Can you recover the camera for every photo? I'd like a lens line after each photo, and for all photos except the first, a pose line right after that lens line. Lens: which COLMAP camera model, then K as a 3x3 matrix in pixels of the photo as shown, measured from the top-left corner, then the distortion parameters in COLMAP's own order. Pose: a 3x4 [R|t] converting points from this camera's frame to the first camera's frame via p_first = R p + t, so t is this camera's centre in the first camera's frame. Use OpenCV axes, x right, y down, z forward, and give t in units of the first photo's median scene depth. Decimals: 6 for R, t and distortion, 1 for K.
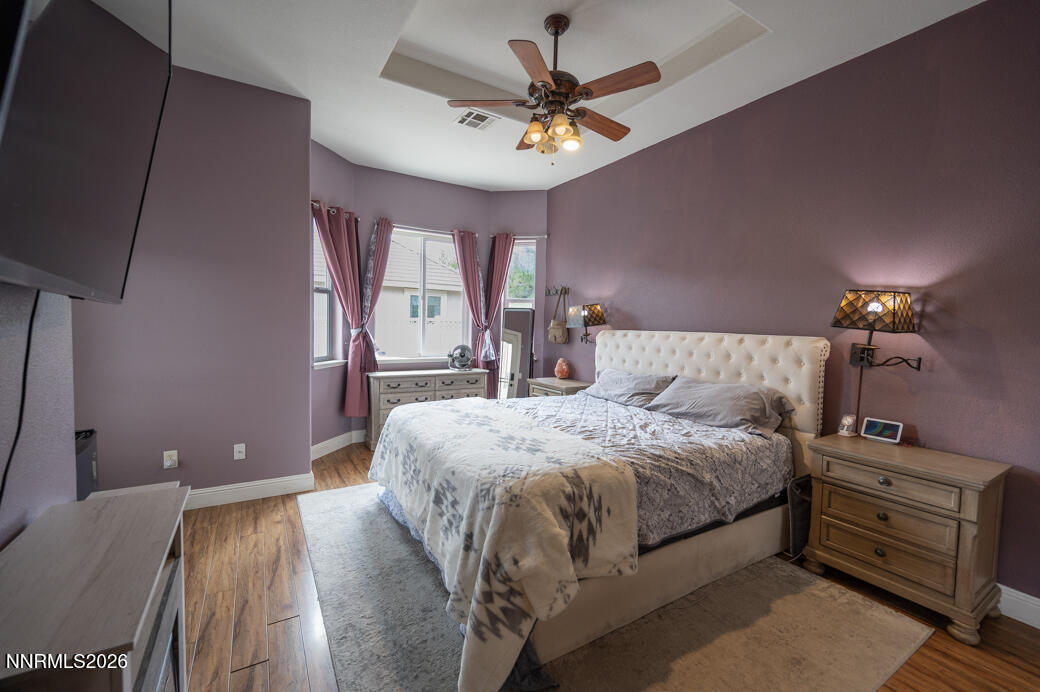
lens RADIAL K [[433.3, 0, 518.7], [0, 433.3, 342.5], [0, 0, 1]] dist [0.001462, 0.000107]
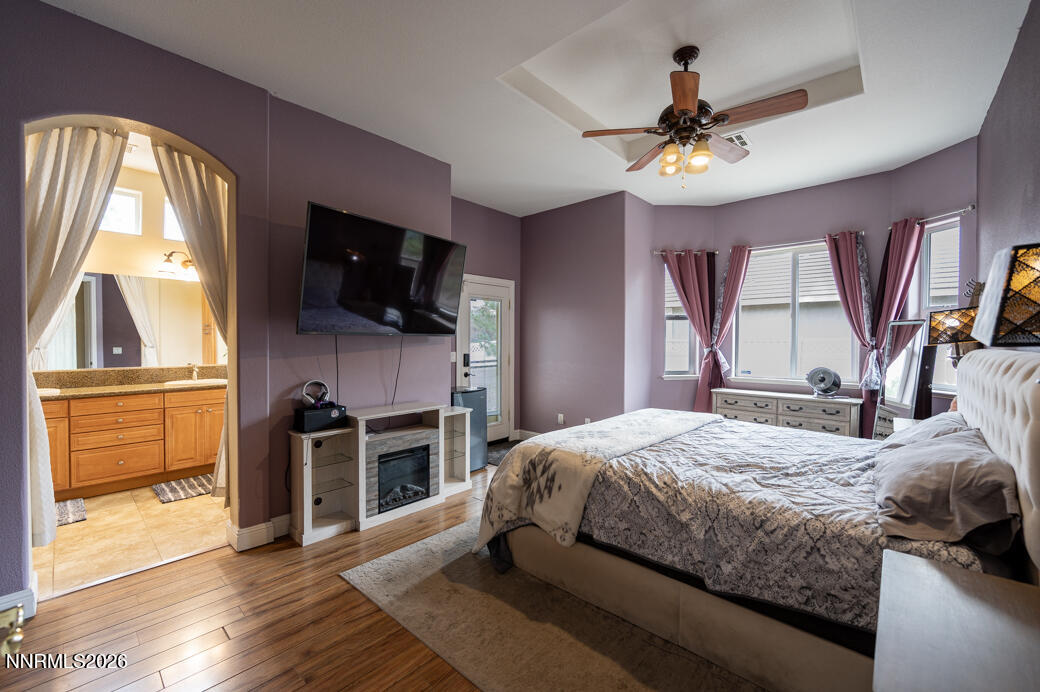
lens RADIAL K [[421.0, 0, 521.8], [0, 421.0, 344.0], [0, 0, 1]] dist [-0.002758, 0.000128]
pose [[0.280851, -0.010522, -0.959694, 0.539949], [-0.039335, 0.998974, -0.022464, 0.001221], [0.958945, 0.044059, 0.280149, 0.210569]]
